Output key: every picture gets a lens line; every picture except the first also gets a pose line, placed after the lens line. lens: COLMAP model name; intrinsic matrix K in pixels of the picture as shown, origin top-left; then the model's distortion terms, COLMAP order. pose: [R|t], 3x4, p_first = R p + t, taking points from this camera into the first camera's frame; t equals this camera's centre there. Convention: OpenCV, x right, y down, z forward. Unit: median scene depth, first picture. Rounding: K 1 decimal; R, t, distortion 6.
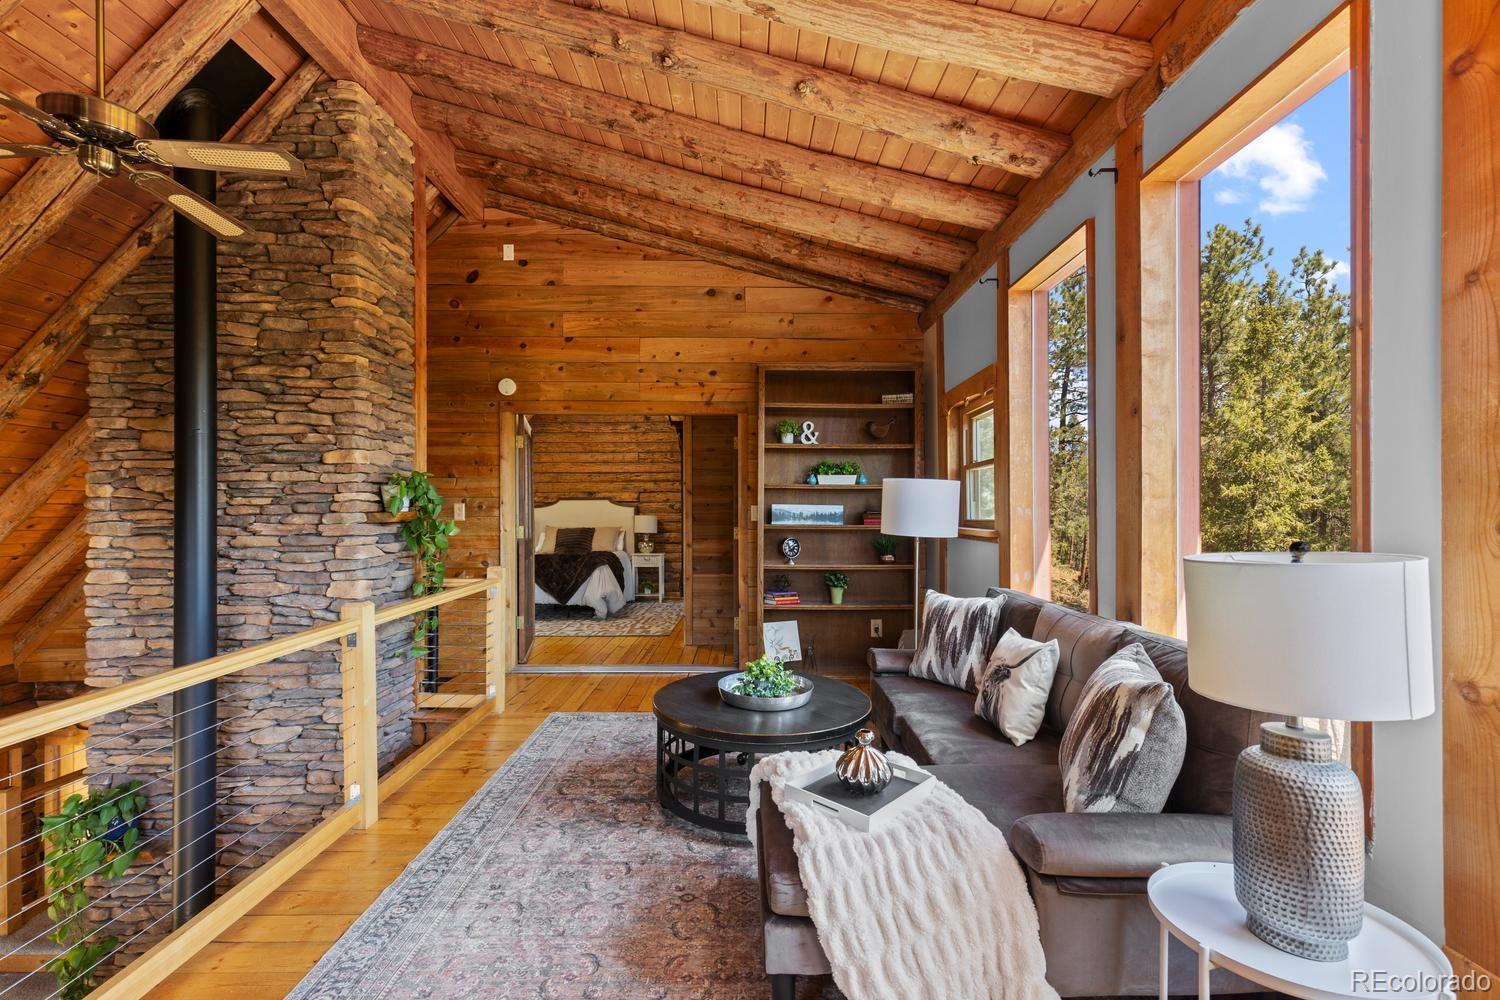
lens RADIAL K [[687.1, 0, 749.8], [0, 687.1, 514.2], [0, 0, 1]] dist [0.001863, 0.000385]
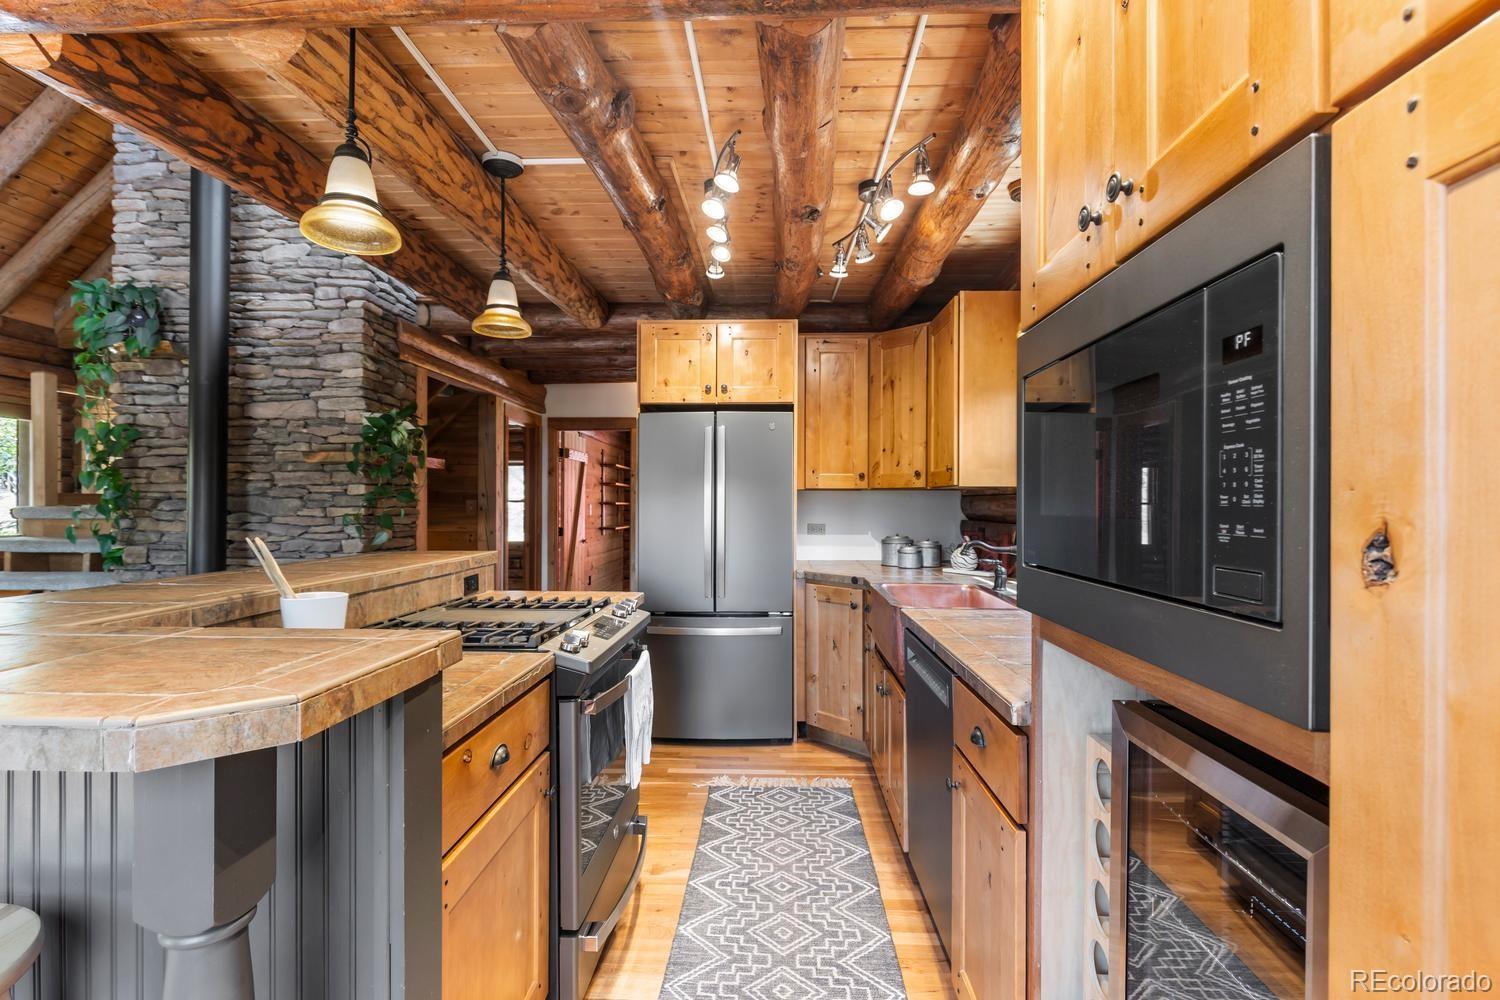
lens RADIAL K [[688.8, 0, 753.0], [0, 688.8, 502.7], [0, 0, 1]] dist [-0.001758, -0.000559]
pose [[0.999371, 0.006199, -0.034925, 0.061354], [-0.006205, 0.999981, -0.000059, 0.698187], [0.034924, 0.000275, 0.999390, -0.023248]]
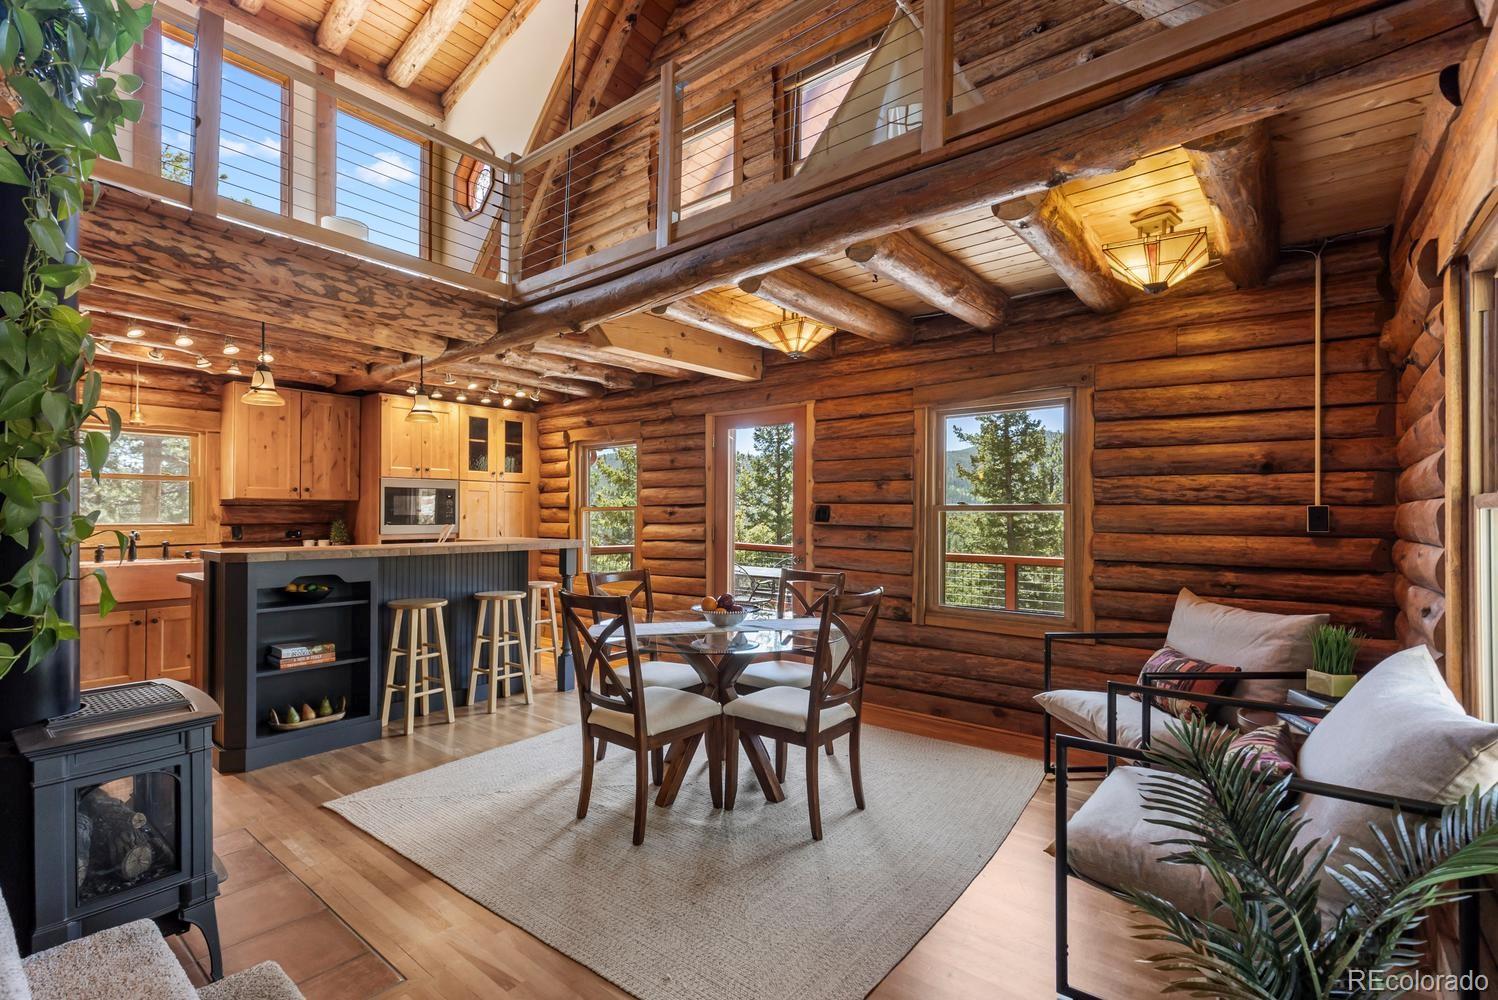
lens RADIAL K [[671.0, 0, 746.6], [0, 671.0, 508.5], [0, 0, 1]] dist [0.002418, -0.001070]
pose [[-0.776907, 0.004310, 0.629600, -1.446277], [-0.002652, 0.999945, -0.010118, 0.701902], [-0.629609, -0.009531, -0.776853, 0.982063]]
